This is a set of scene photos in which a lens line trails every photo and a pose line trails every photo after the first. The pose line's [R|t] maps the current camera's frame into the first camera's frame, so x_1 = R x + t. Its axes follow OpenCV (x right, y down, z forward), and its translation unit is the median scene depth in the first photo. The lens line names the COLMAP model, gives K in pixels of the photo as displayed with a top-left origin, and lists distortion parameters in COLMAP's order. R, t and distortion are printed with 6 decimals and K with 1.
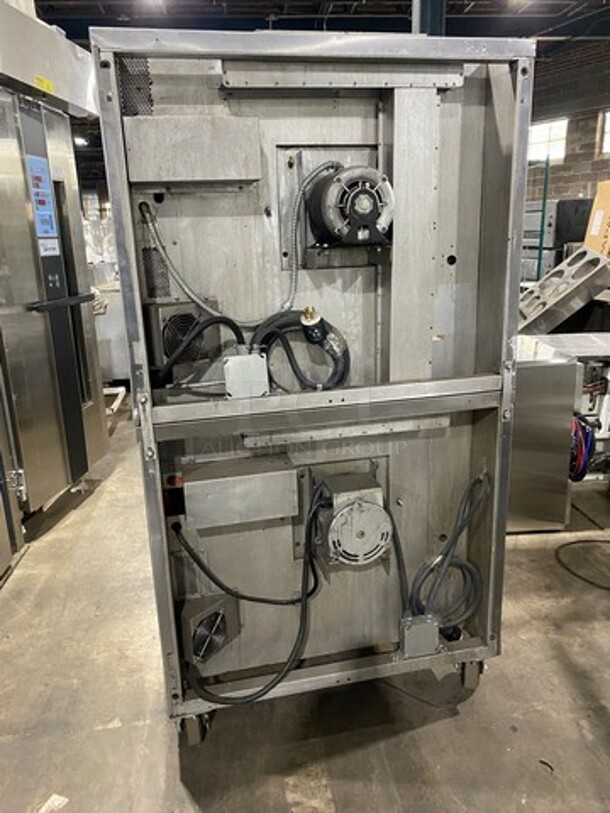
lens RADIAL K [[616.2, 0, 305.0], [0, 616.2, 406.5], [0, 0, 1]] dist [0.003762, 0.000682]
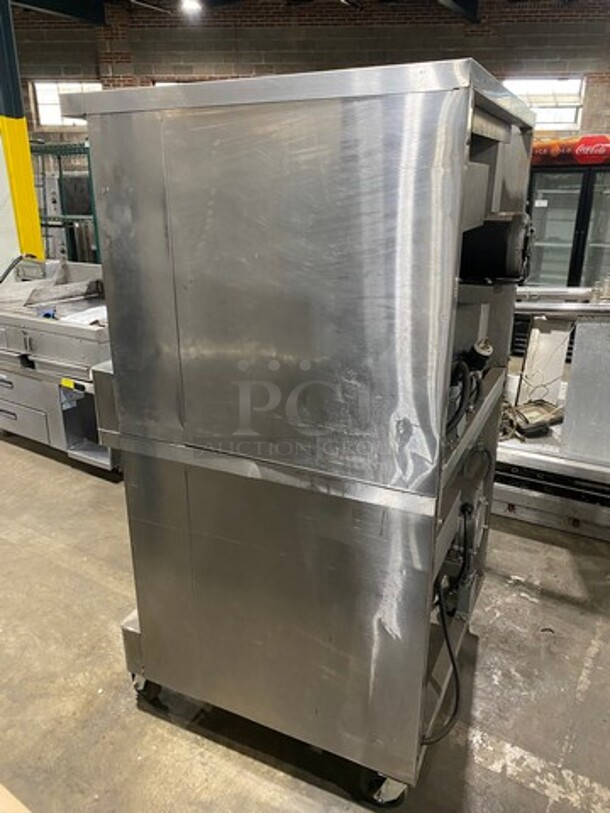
lens RADIAL K [[616.2, 0, 305.0], [0, 616.2, 406.5], [0, 0, 1]] dist [0.003762, 0.000682]
pose [[0.624059, -0.224977, 0.748288, -0.101446], [0.186455, 0.972865, 0.136997, -0.024952], [-0.758805, 0.054028, 0.649073, 0.053467]]
